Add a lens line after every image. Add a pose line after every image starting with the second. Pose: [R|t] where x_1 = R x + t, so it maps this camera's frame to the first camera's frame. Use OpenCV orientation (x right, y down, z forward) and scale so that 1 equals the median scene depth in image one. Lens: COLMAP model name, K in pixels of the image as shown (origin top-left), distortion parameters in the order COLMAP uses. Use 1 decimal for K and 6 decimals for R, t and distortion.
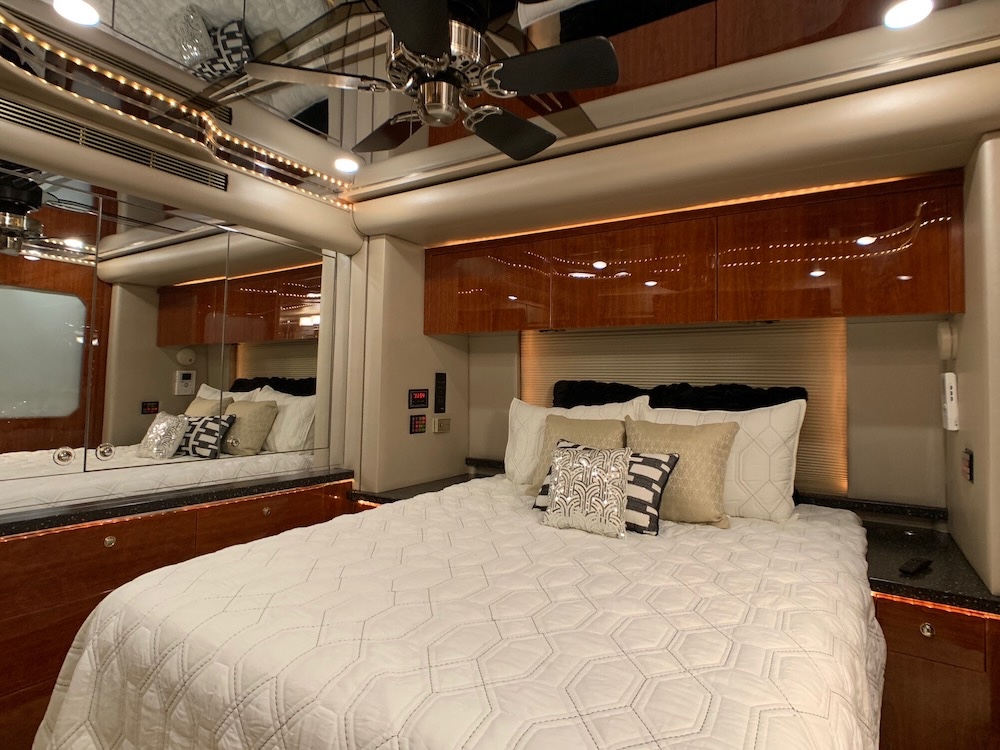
lens RADIAL K [[555.1, 0, 506.0], [0, 555.1, 364.2], [0, 0, 1]] dist [-0.025267, 0.009425]
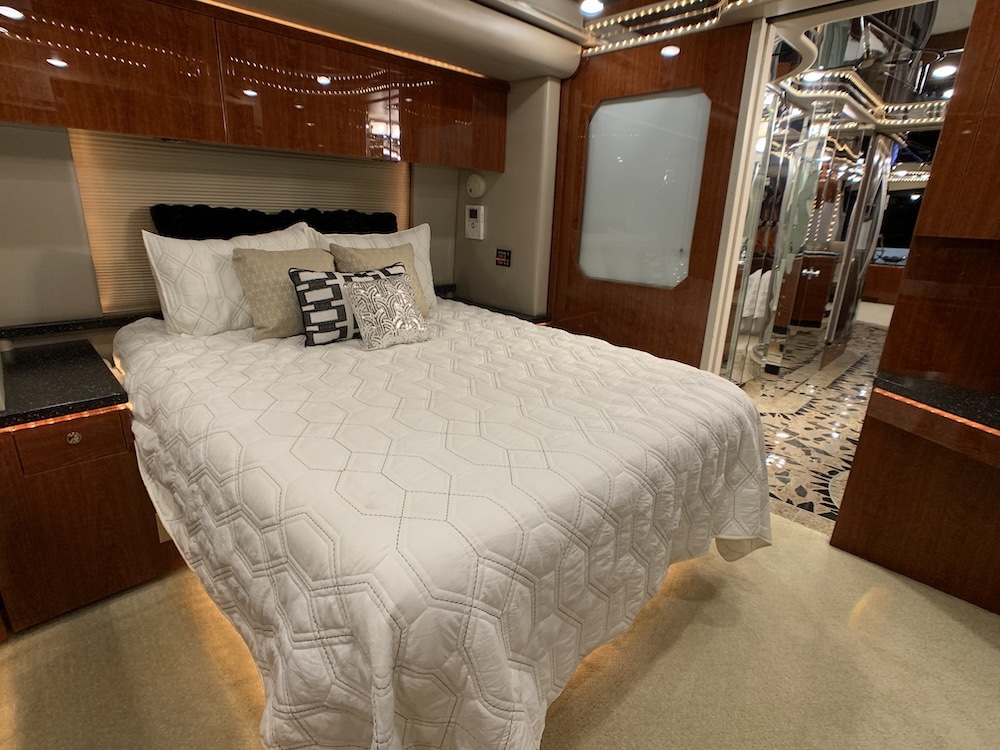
lens RADIAL K [[495.7, 0, 498.8], [0, 495.7, 362.3], [0, 0, 1]] dist [-0.030997, 0.013693]
pose [[0.246658, -0.298467, 0.921996, -0.720750], [-0.065764, 0.944044, 0.323198, -0.022602], [-0.966869, -0.140353, 0.213228, 0.490396]]
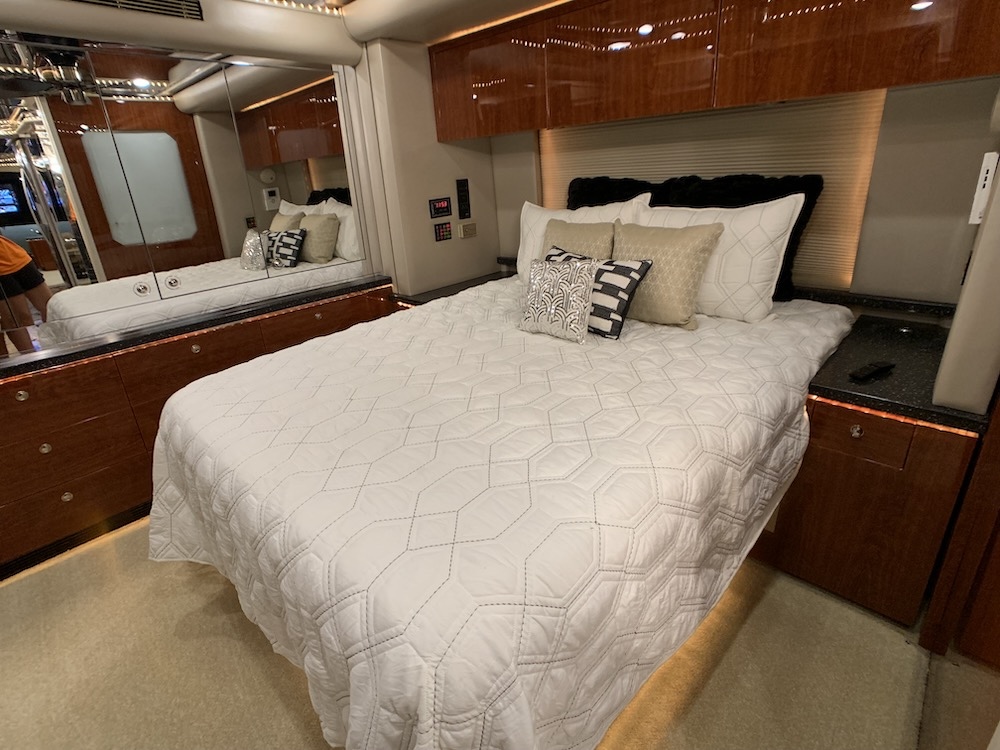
lens RADIAL K [[495.7, 0, 496.4], [0, 495.7, 358.4], [0, 0, 1]] dist [-0.030997, 0.013693]
pose [[0.975746, -0.002253, -0.218893, 0.219789], [0.090087, 0.915478, 0.392153, -0.050726], [0.199508, -0.402362, 0.893477, 0.060300]]
